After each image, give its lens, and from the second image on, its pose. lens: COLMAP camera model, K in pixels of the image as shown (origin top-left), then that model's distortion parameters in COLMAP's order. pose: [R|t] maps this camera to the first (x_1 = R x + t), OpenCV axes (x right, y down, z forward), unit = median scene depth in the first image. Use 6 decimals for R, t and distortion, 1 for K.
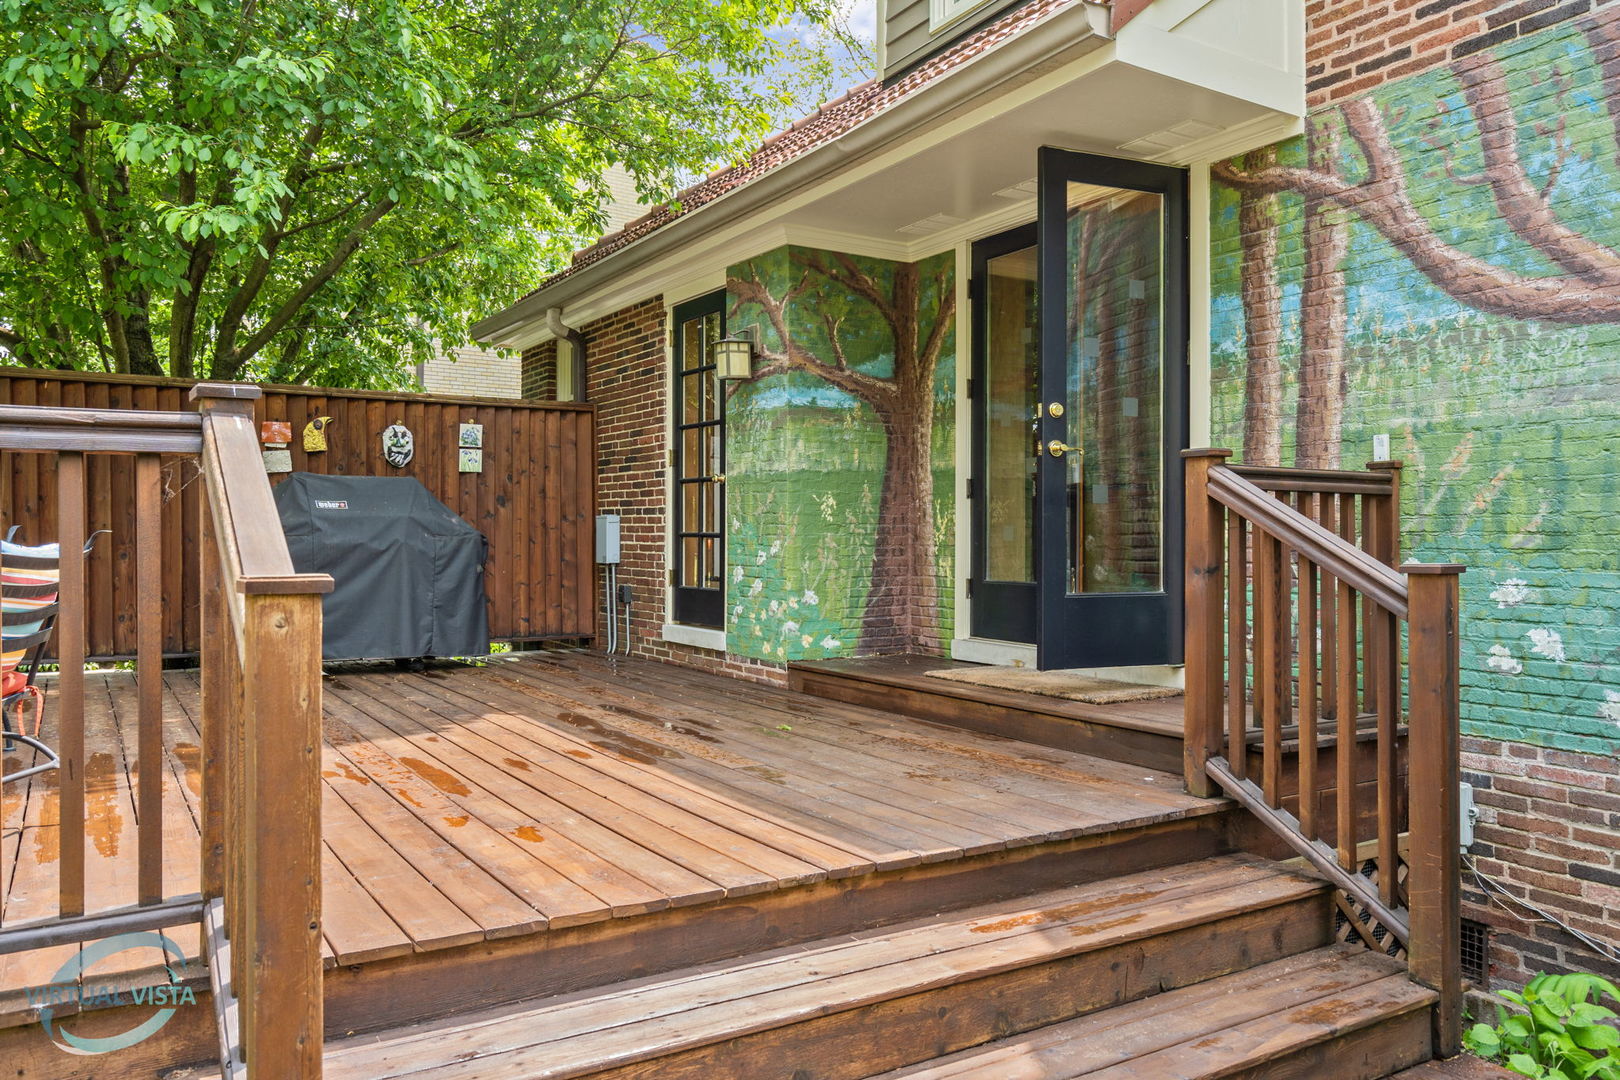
lens RADIAL K [[1166.1, 0, 807.6], [0, 1166.1, 544.3], [0, 0, 1]] dist [0.009660, 0.001248]
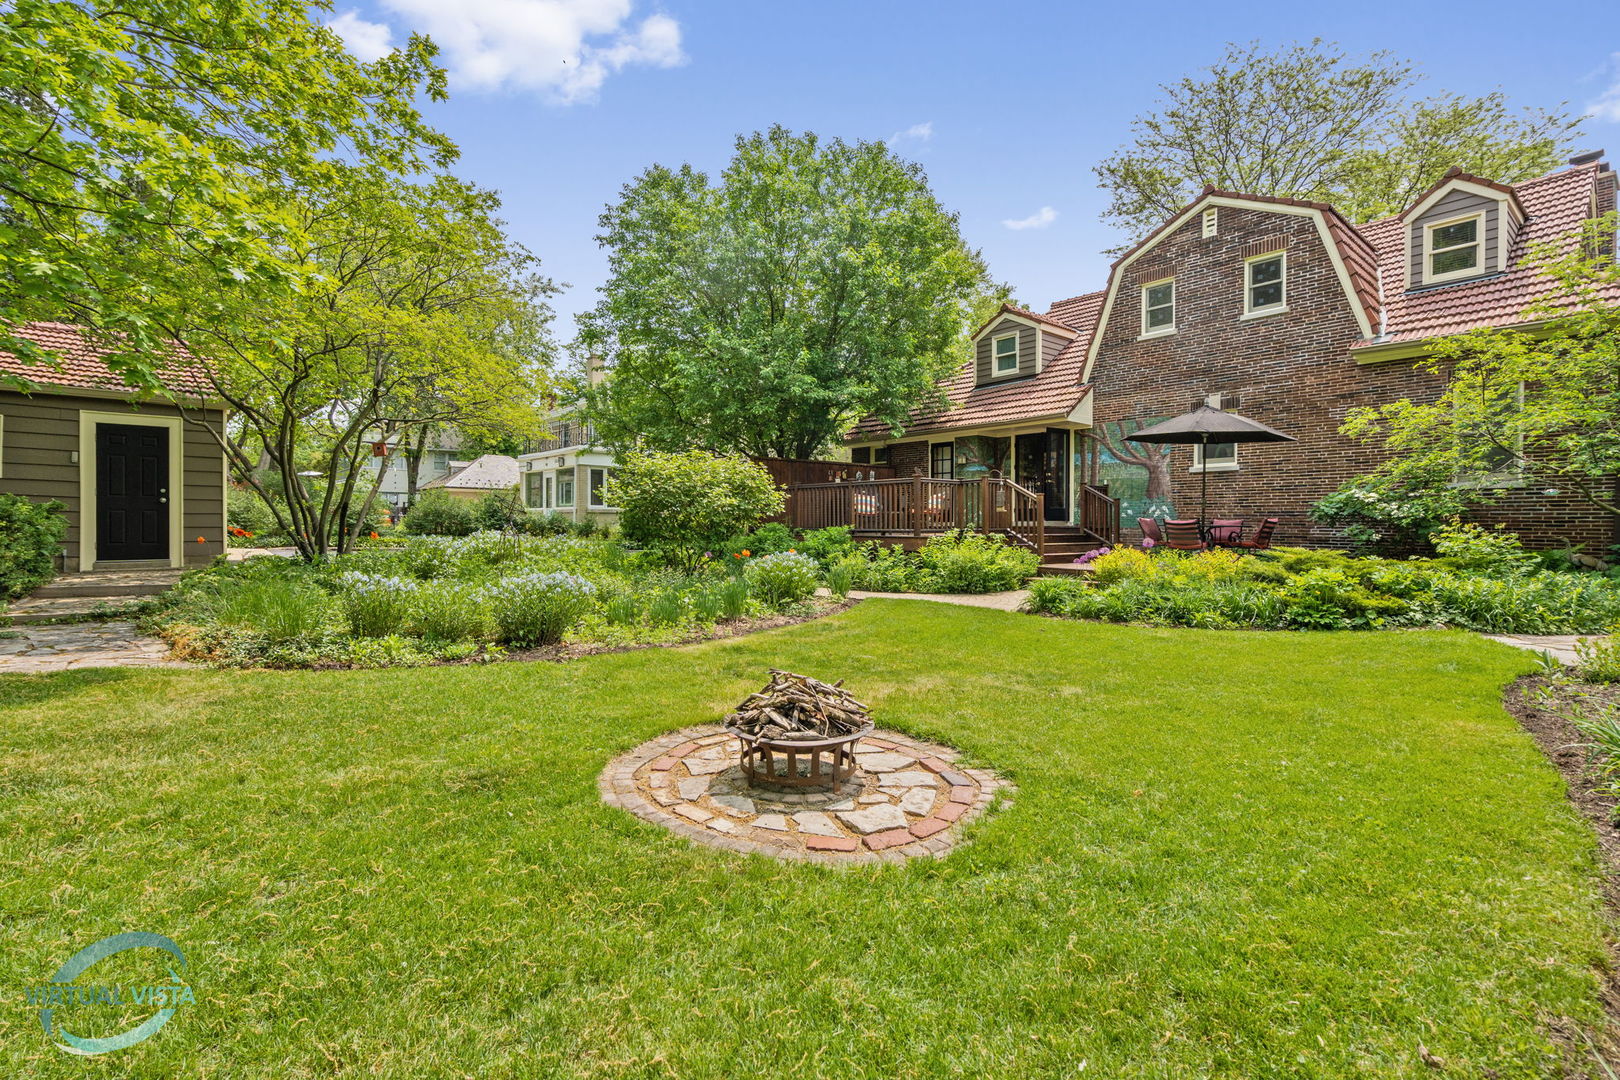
lens RADIAL K [[729.8, 0, 803.6], [0, 729.8, 536.7], [0, 0, 1]] dist [-0.001309, -0.000787]
pose [[0.990158, 0.001052, 0.139948, -1.440259], [-0.002163, 0.999967, 0.007786, 0.158639], [-0.139935, -0.008012, 0.990128, -2.295590]]
